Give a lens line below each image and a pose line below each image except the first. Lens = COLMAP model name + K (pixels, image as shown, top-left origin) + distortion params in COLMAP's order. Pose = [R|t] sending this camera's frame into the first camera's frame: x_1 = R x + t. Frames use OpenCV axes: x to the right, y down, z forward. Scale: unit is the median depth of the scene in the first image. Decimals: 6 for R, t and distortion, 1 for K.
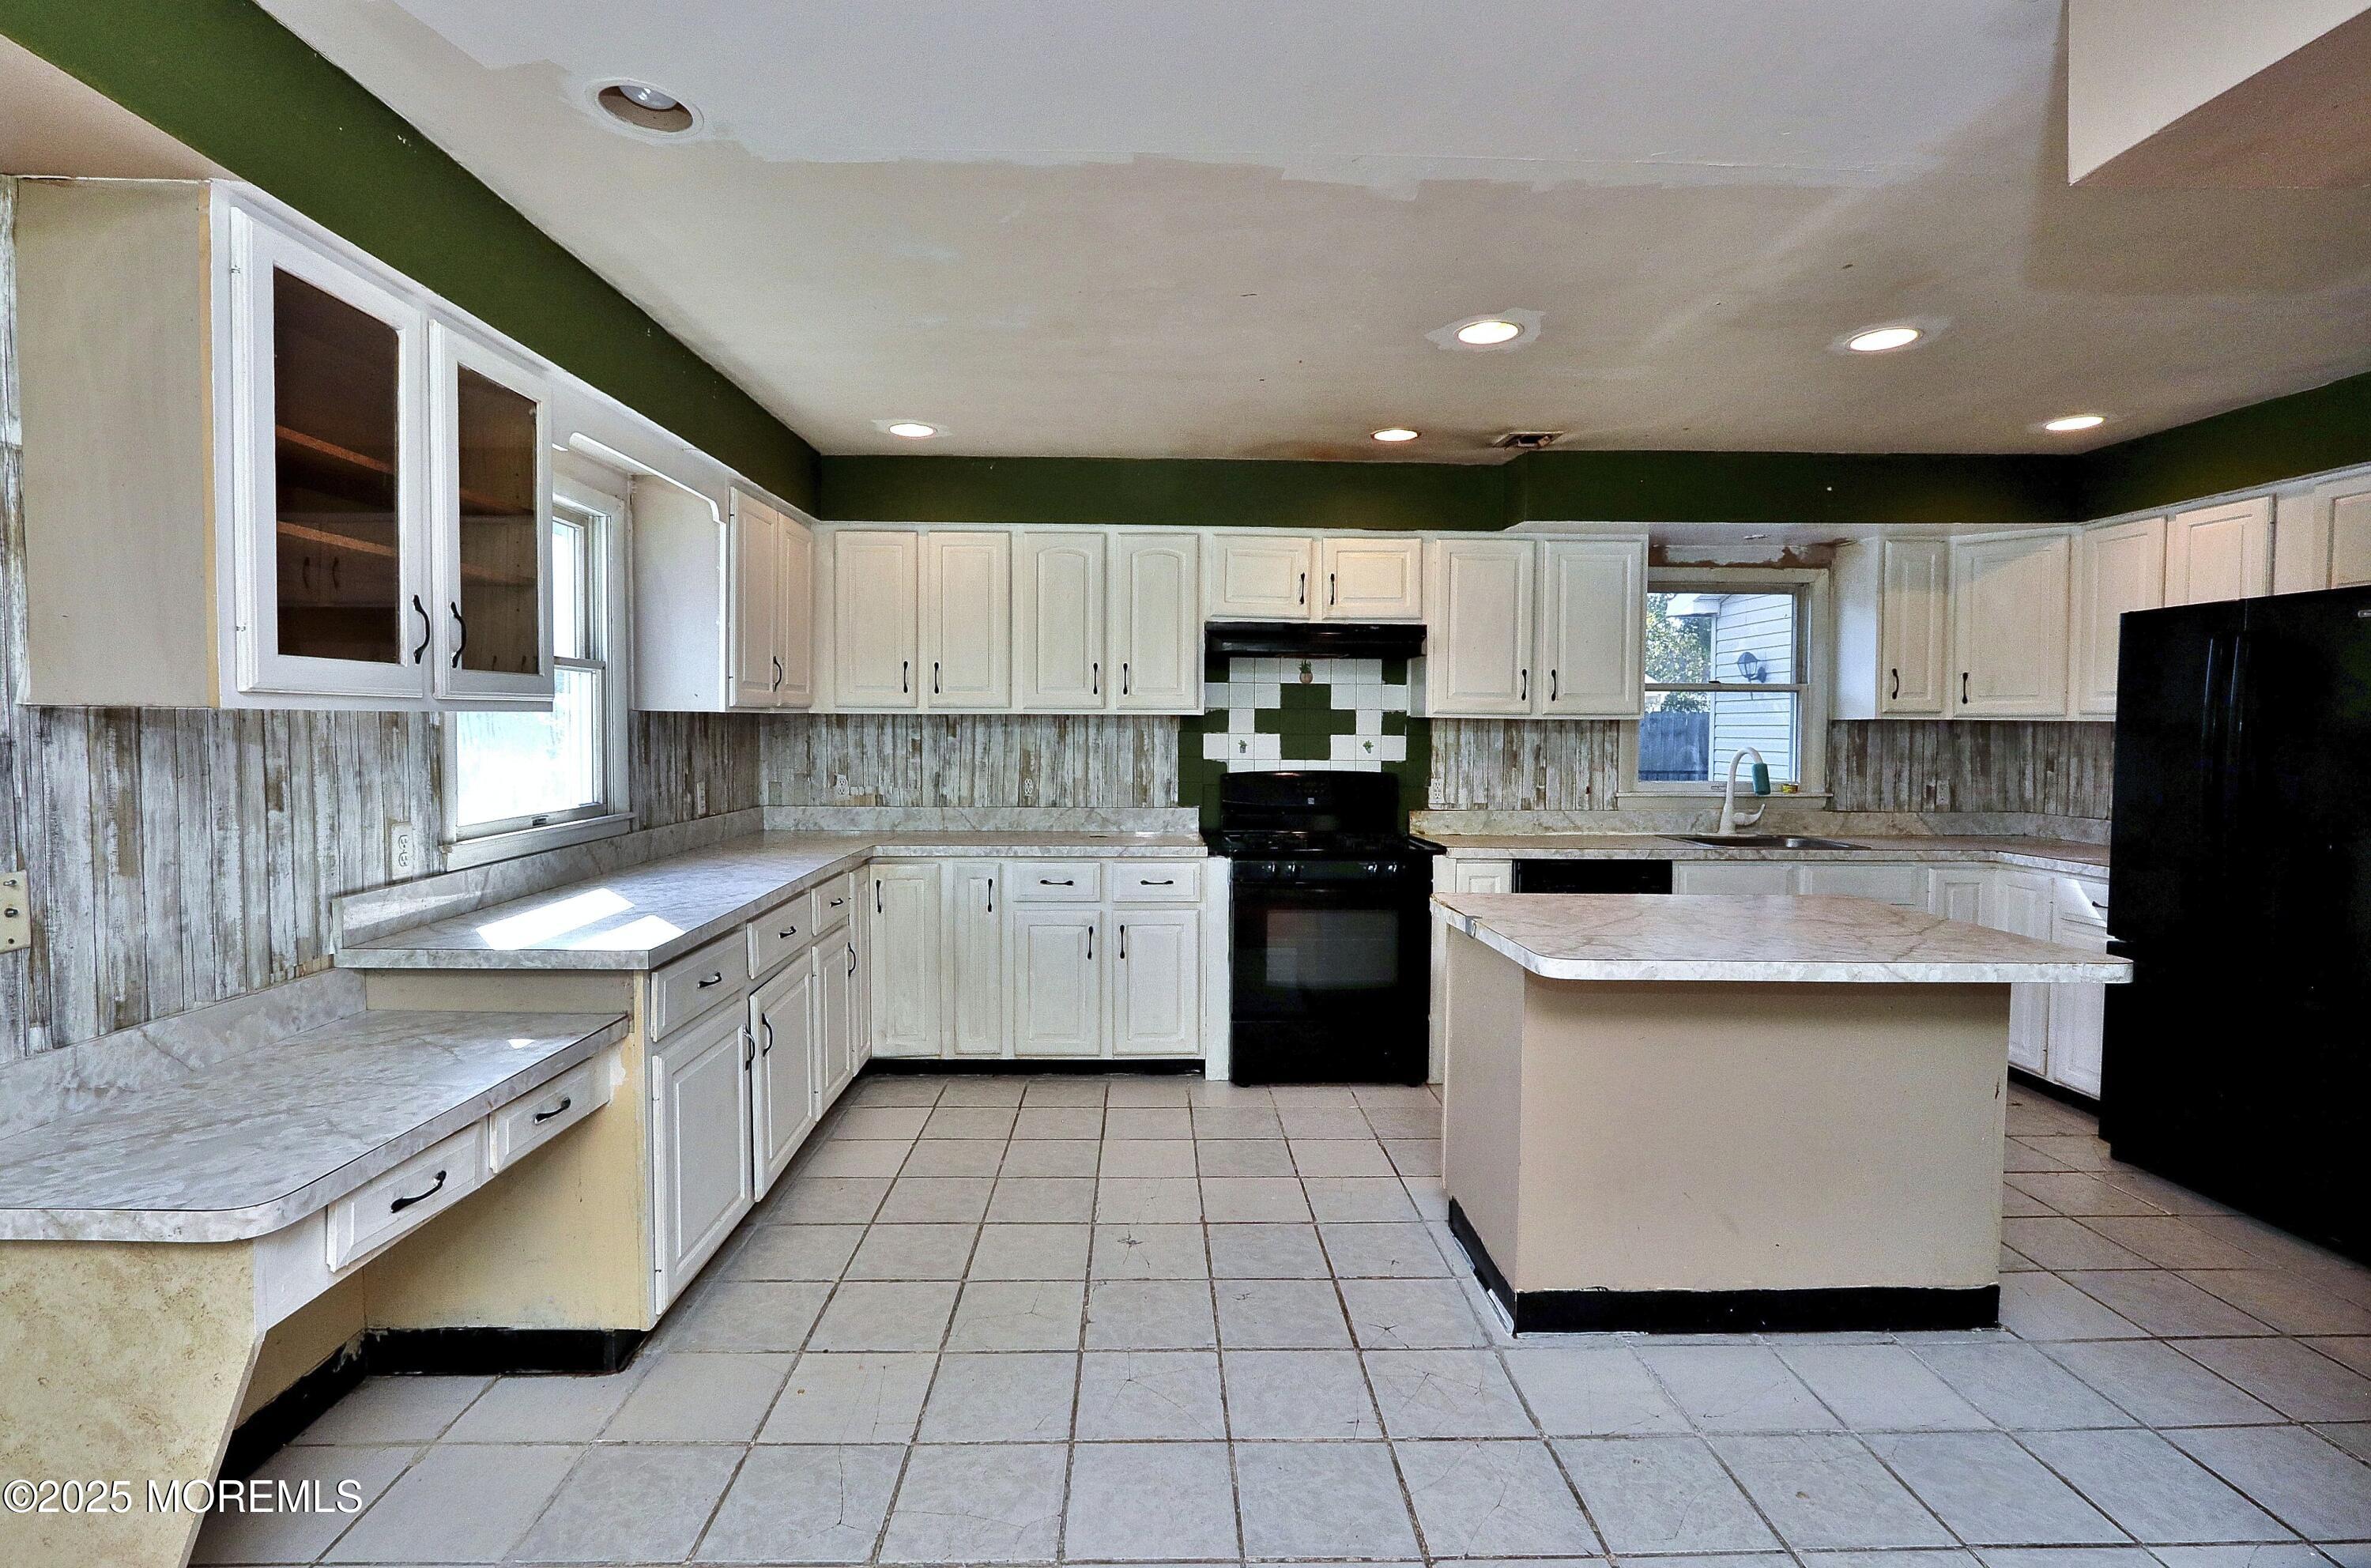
lens RADIAL K [[1113.3, 0, 1174.2], [0, 1113.3, 769.8], [0, 0, 1]] dist [-0.013153, 0.000081]
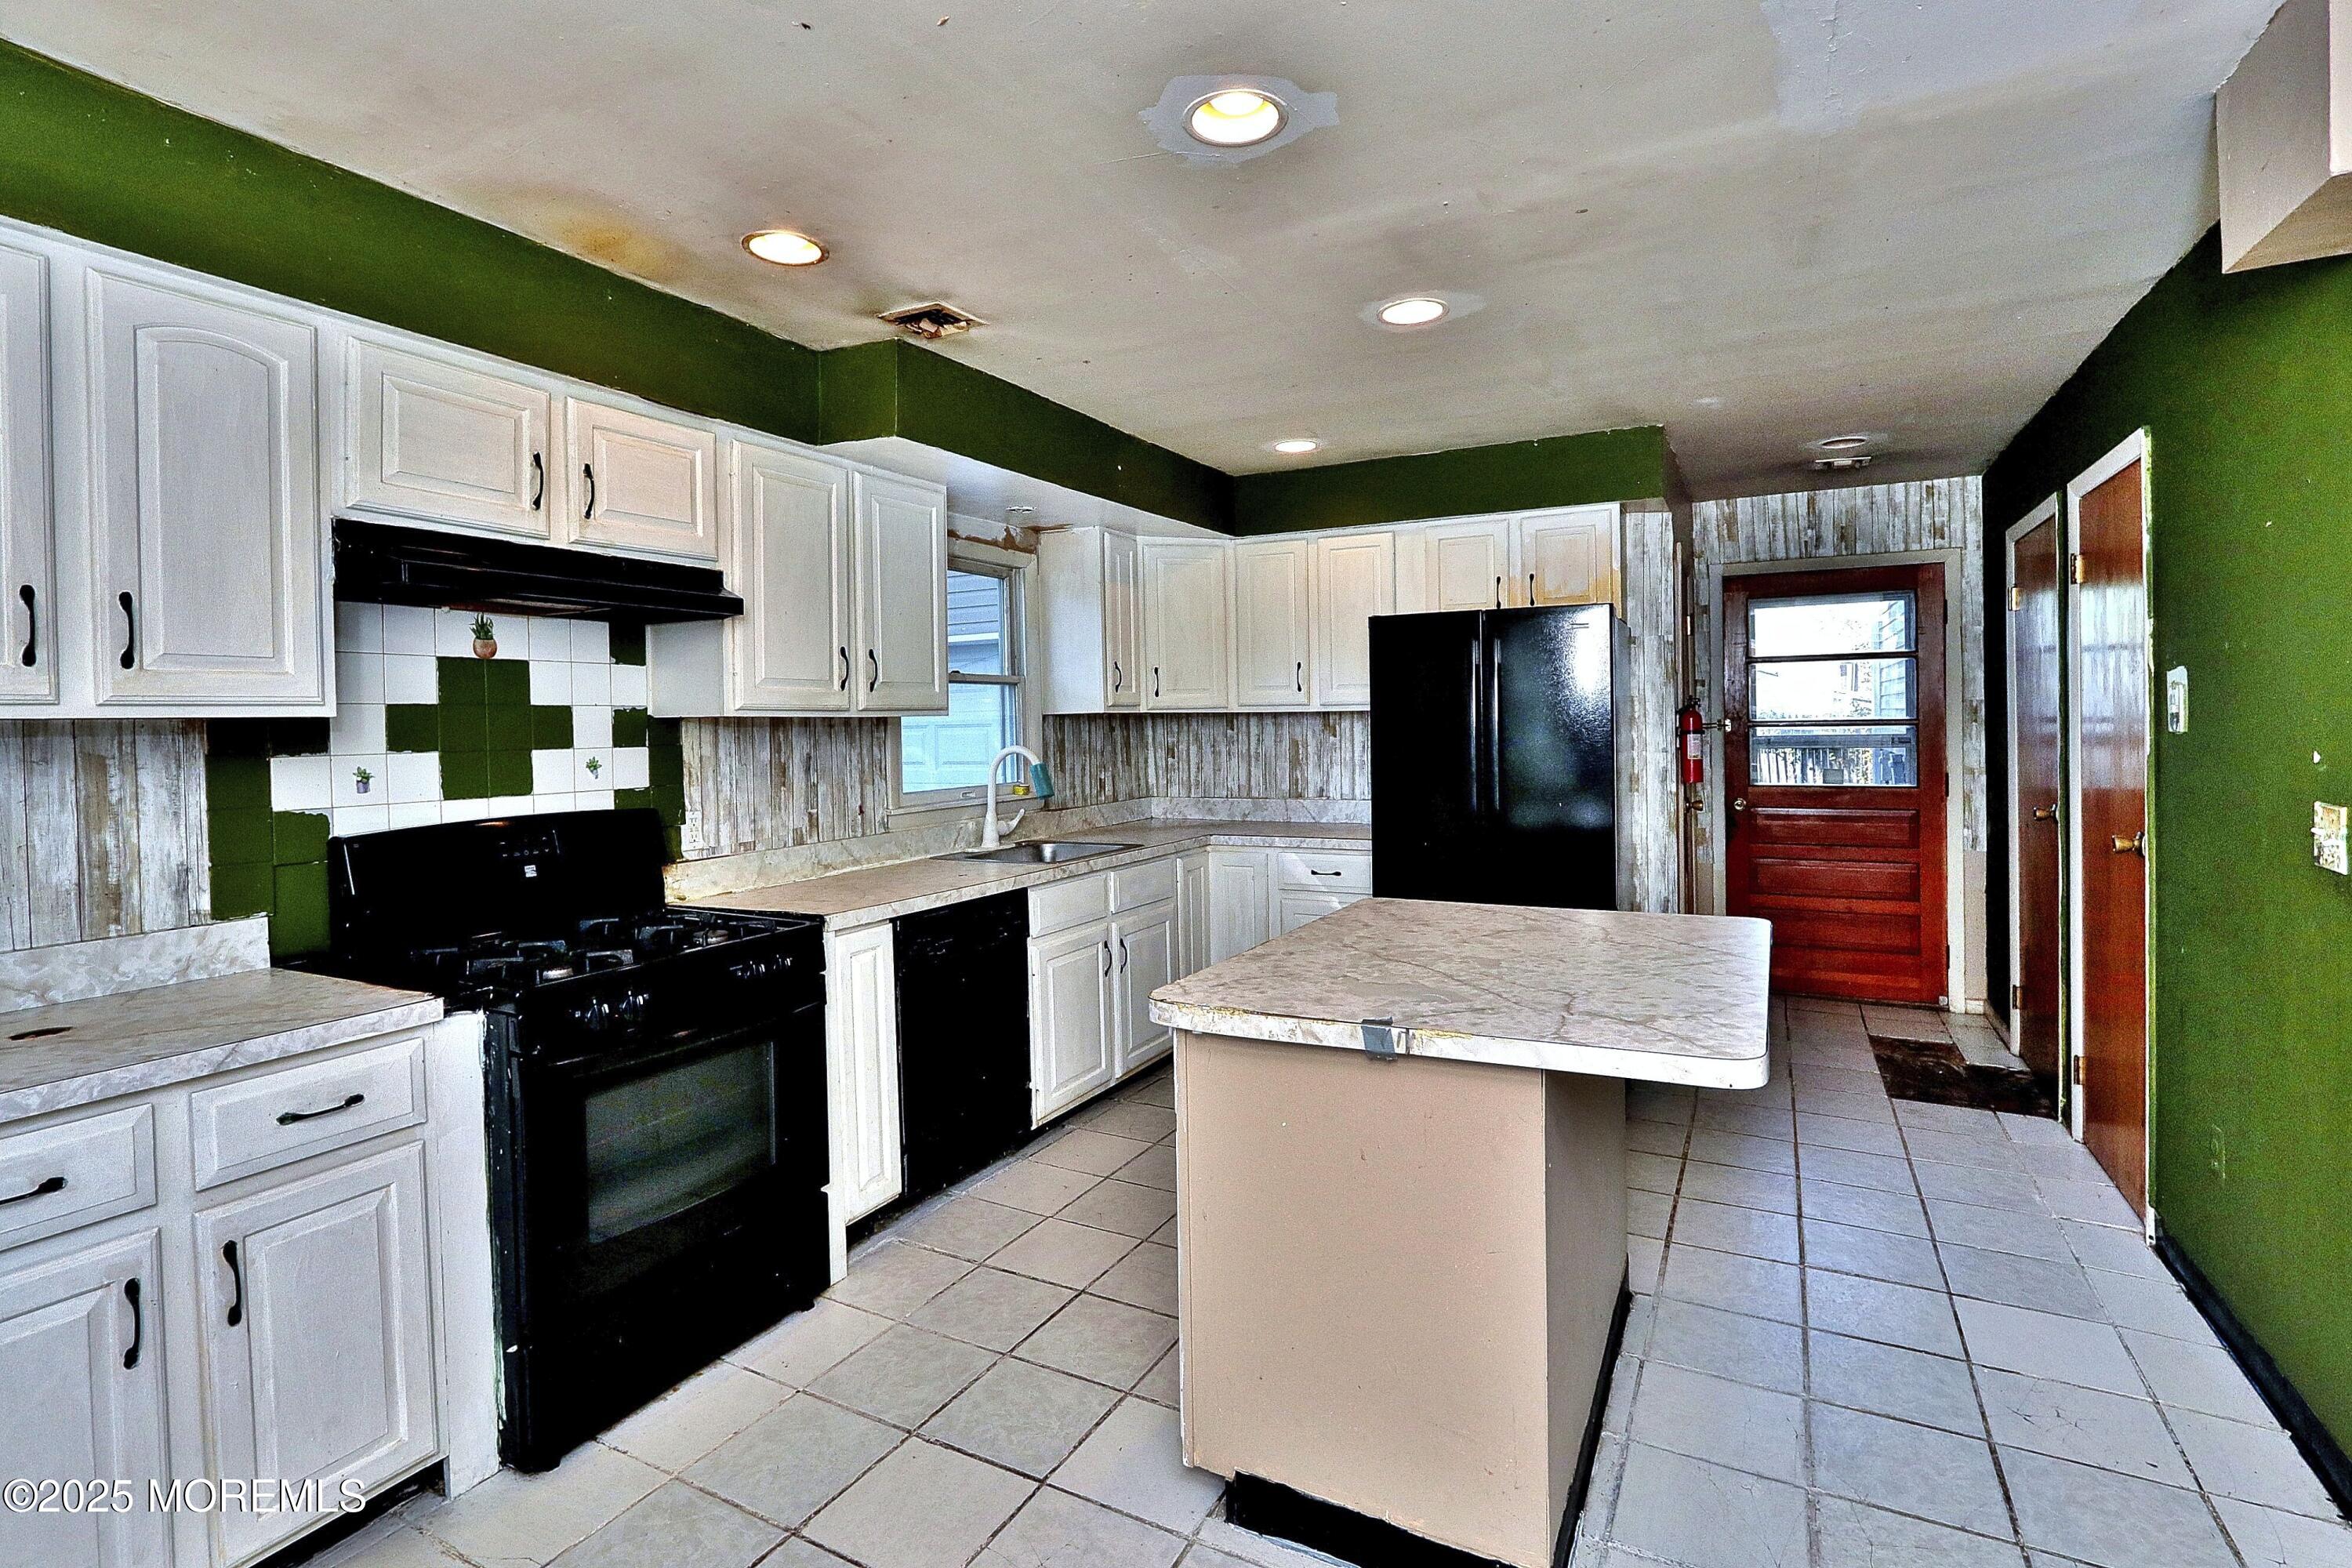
lens RADIAL K [[1132.4, 0, 1175.6], [0, 1132.4, 742.1], [0, 0, 1]] dist [-0.003096, -0.000674]
pose [[0.509346, -0.031410, 0.859988, -0.188235], [0.054672, 0.998496, 0.004088, -0.020021], [-0.858823, 0.044935, 0.510297, 0.425249]]
